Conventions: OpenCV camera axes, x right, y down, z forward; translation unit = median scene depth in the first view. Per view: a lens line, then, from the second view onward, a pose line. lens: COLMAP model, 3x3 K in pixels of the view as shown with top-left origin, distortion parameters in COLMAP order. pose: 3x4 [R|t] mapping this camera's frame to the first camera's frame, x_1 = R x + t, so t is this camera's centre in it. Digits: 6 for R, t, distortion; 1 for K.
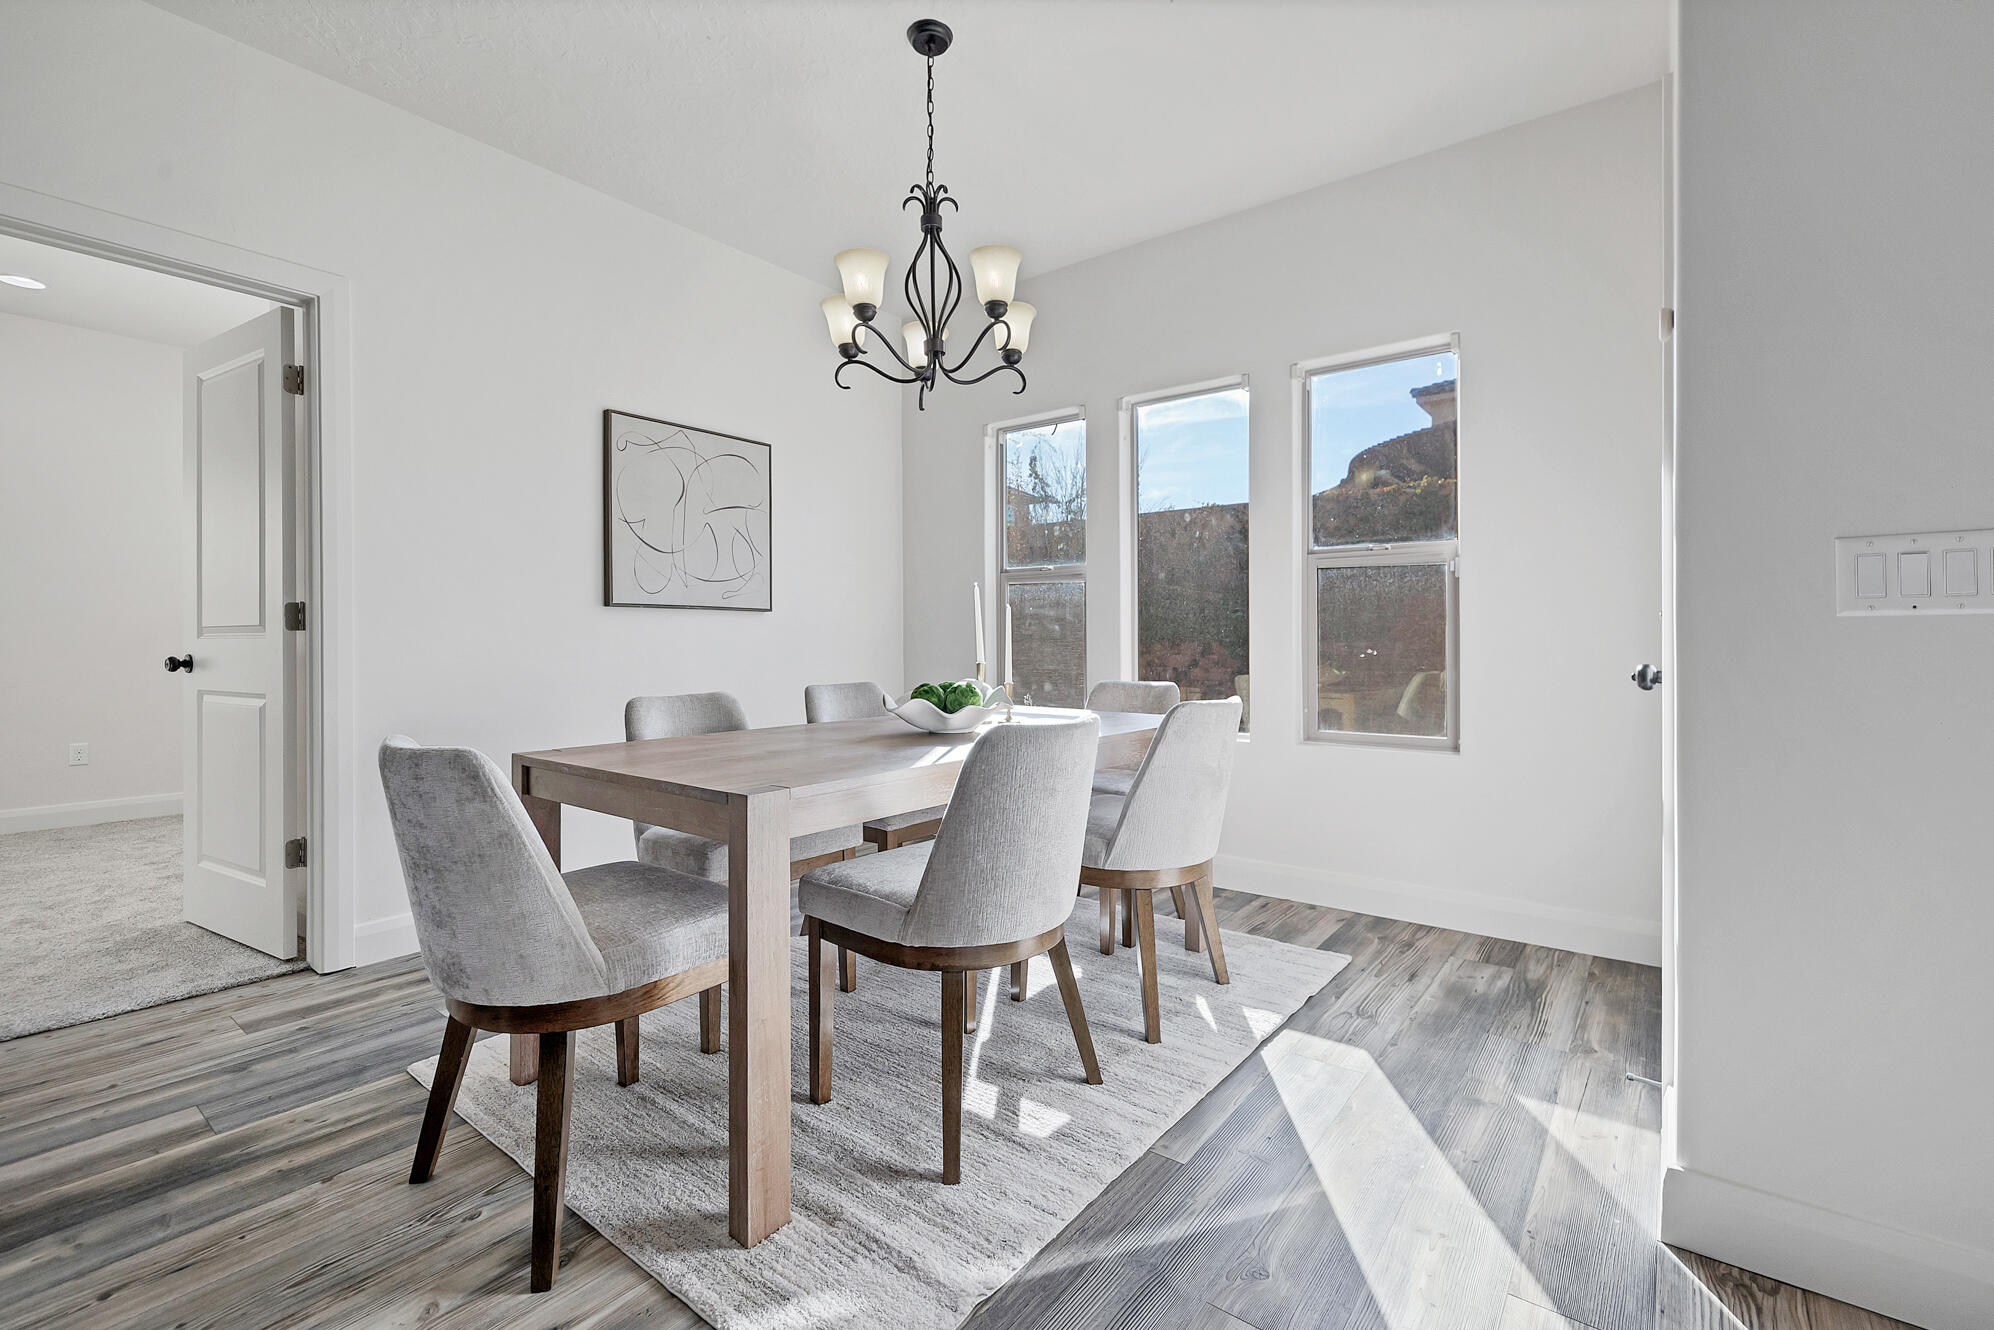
lens RADIAL K [[870.9, 0, 991.5], [0, 870.9, 648.3], [0, 0, 1]] dist [0.003595, -0.000015]
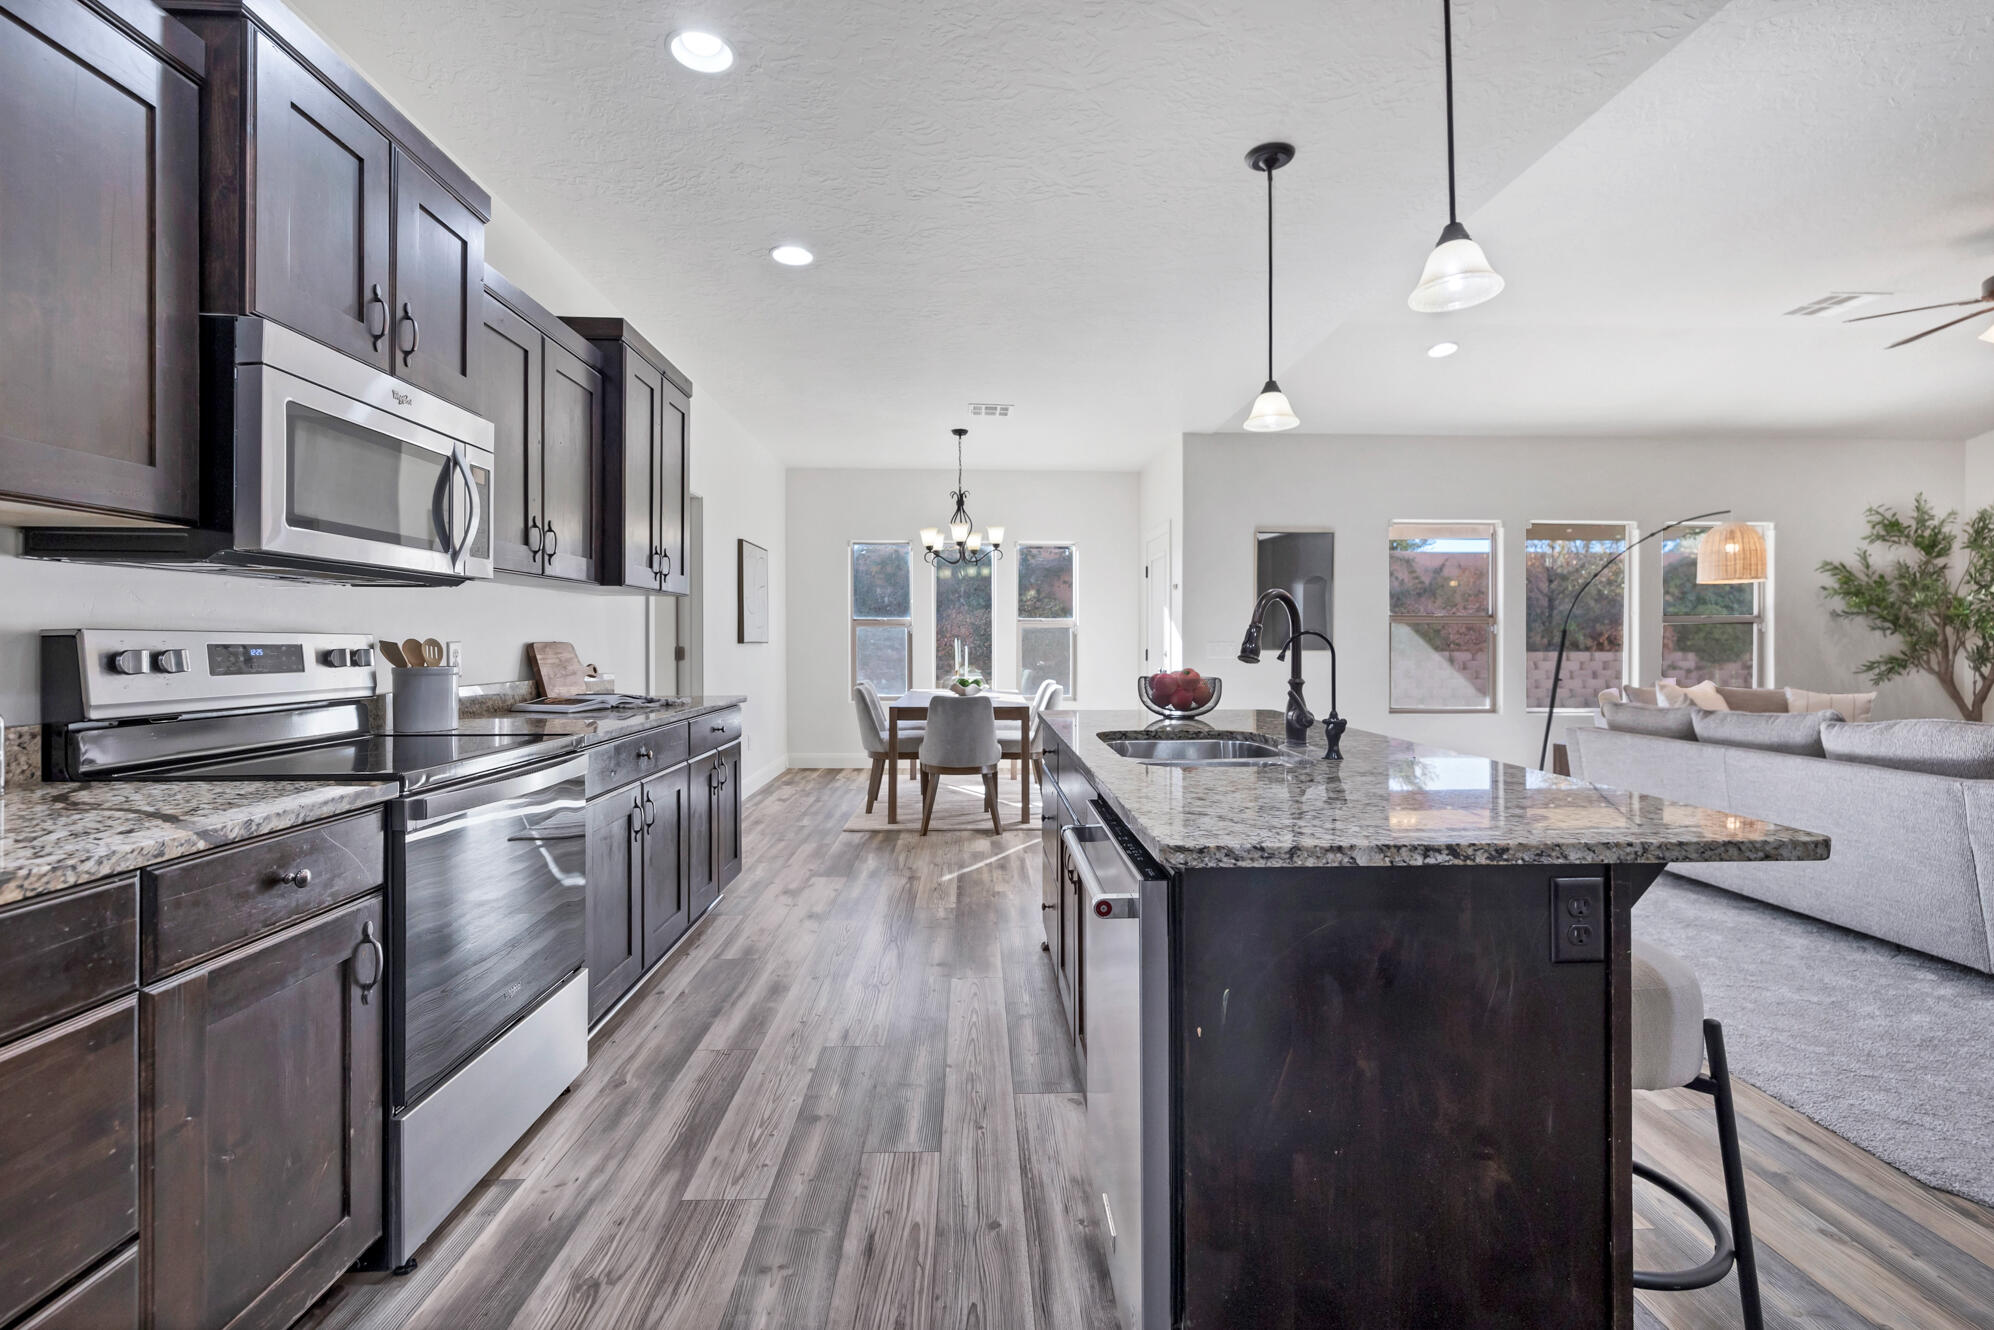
lens RADIAL K [[870.9, 0, 1002.0], [0, 870.9, 664.6], [0, 0, 1]] dist [0.003595, -0.000015]
pose [[0.762024, -0.015750, 0.647358, -1.354829], [0.002770, 0.999774, 0.021063, -0.045385], [-0.647543, -0.014258, 0.761895, -0.894042]]
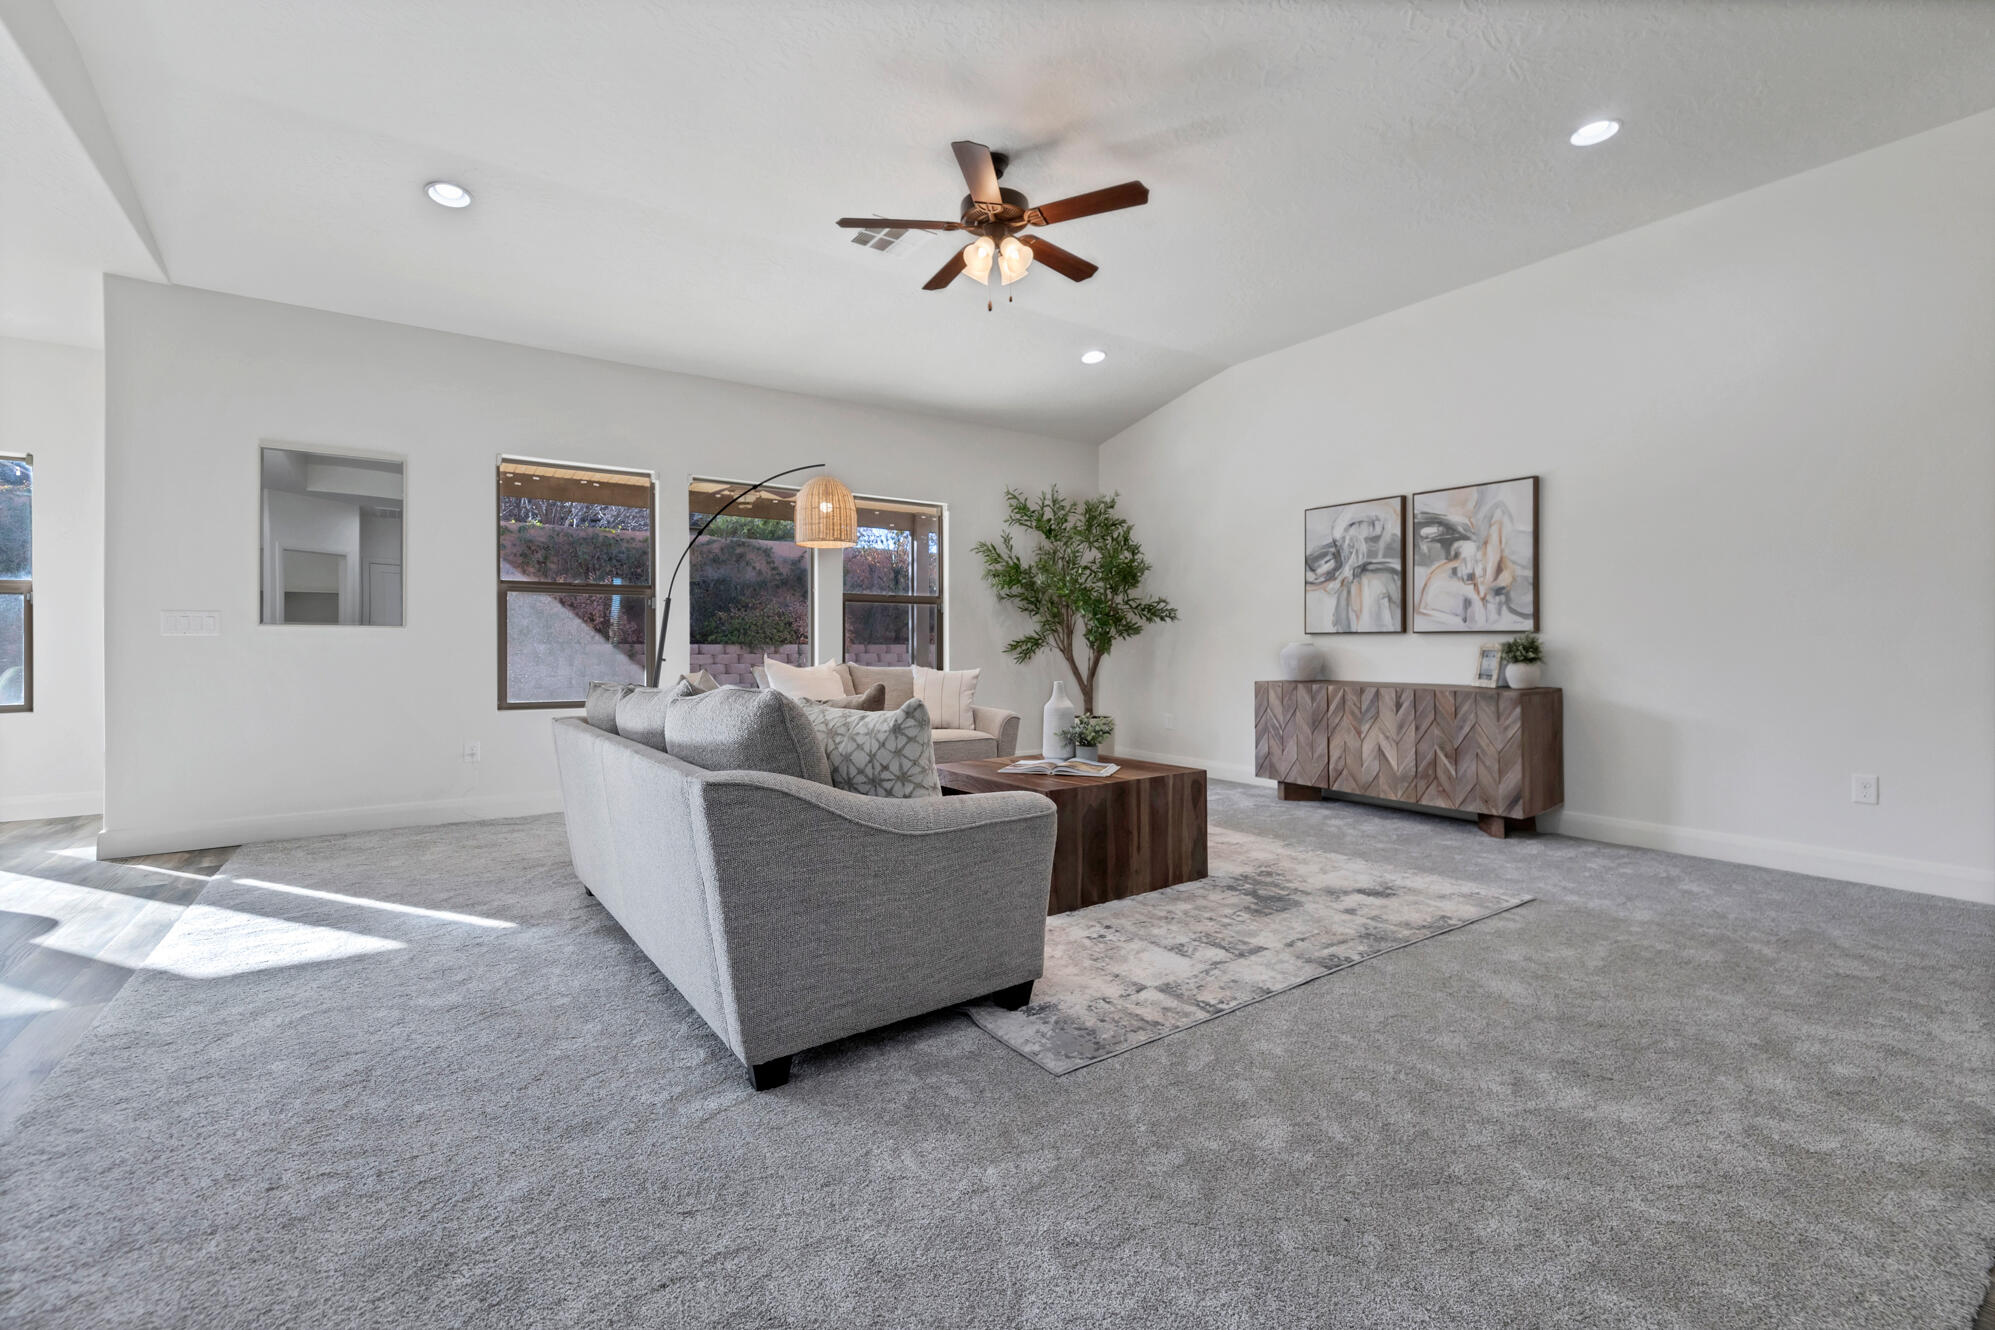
lens RADIAL K [[871.4, 0, 1000.2], [0, 871.4, 644.8], [0, 0, 1]] dist [0.003595, -0.000015]
pose [[0.282501, -0.000760, 0.959267, -0.513308], [0.004751, 0.999989, -0.000607, 0.008272], [-0.959255, 0.004729, 0.282502, -1.220031]]
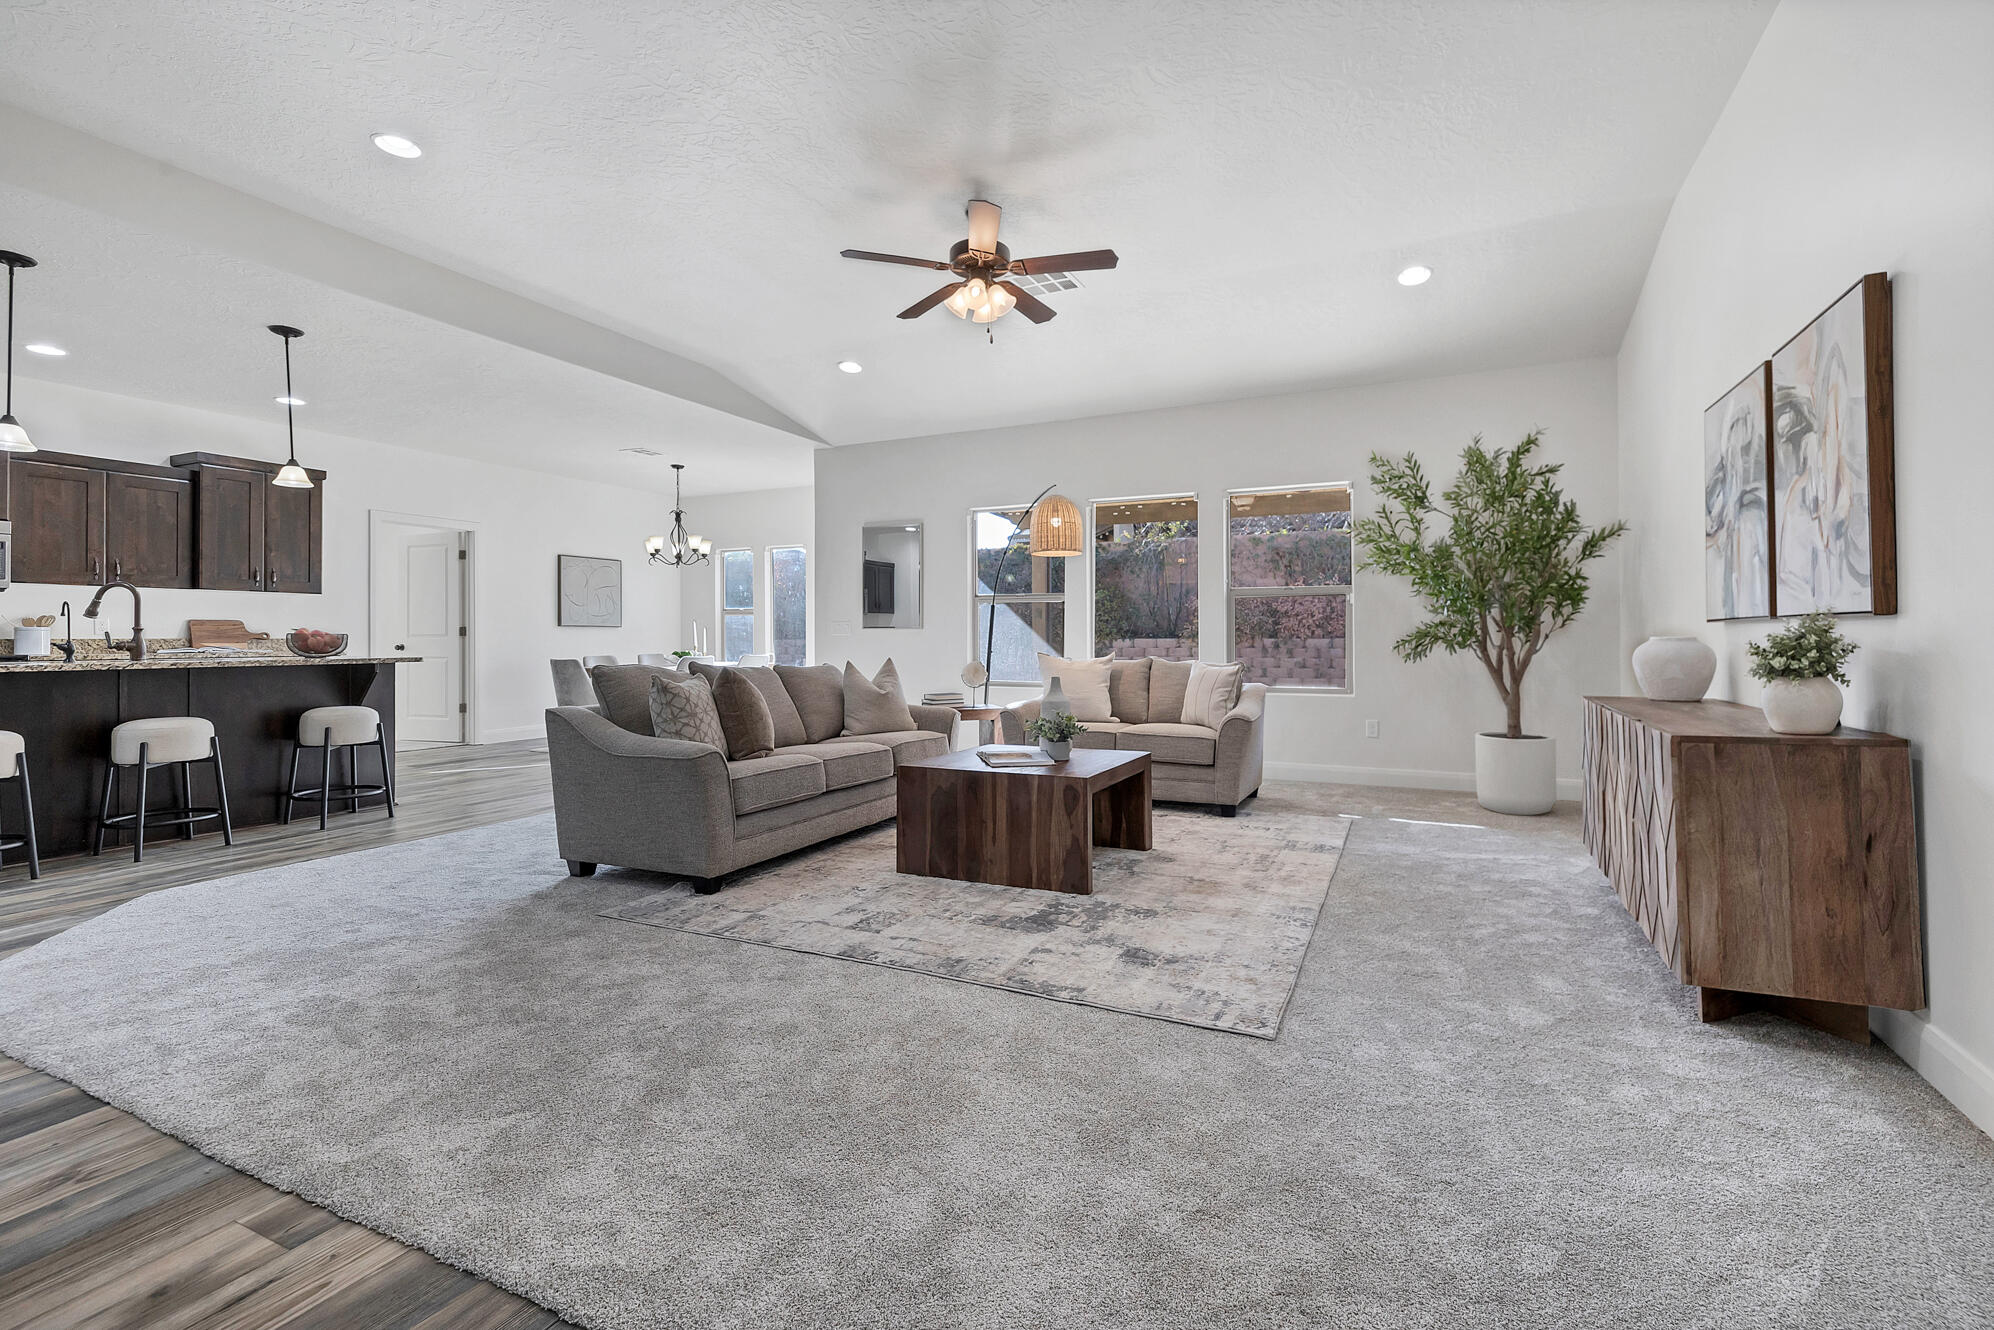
lens RADIAL K [[870.9, 0, 1021.8], [0, 870.9, 635.6], [0, 0, 1]] dist [0.003595, -0.000015]
pose [[0.973257, -0.001334, 0.229716, 0.379497], [0.003309, 0.999961, -0.008212, 0.009949], [-0.229696, 0.008753, 0.973223, -2.200236]]
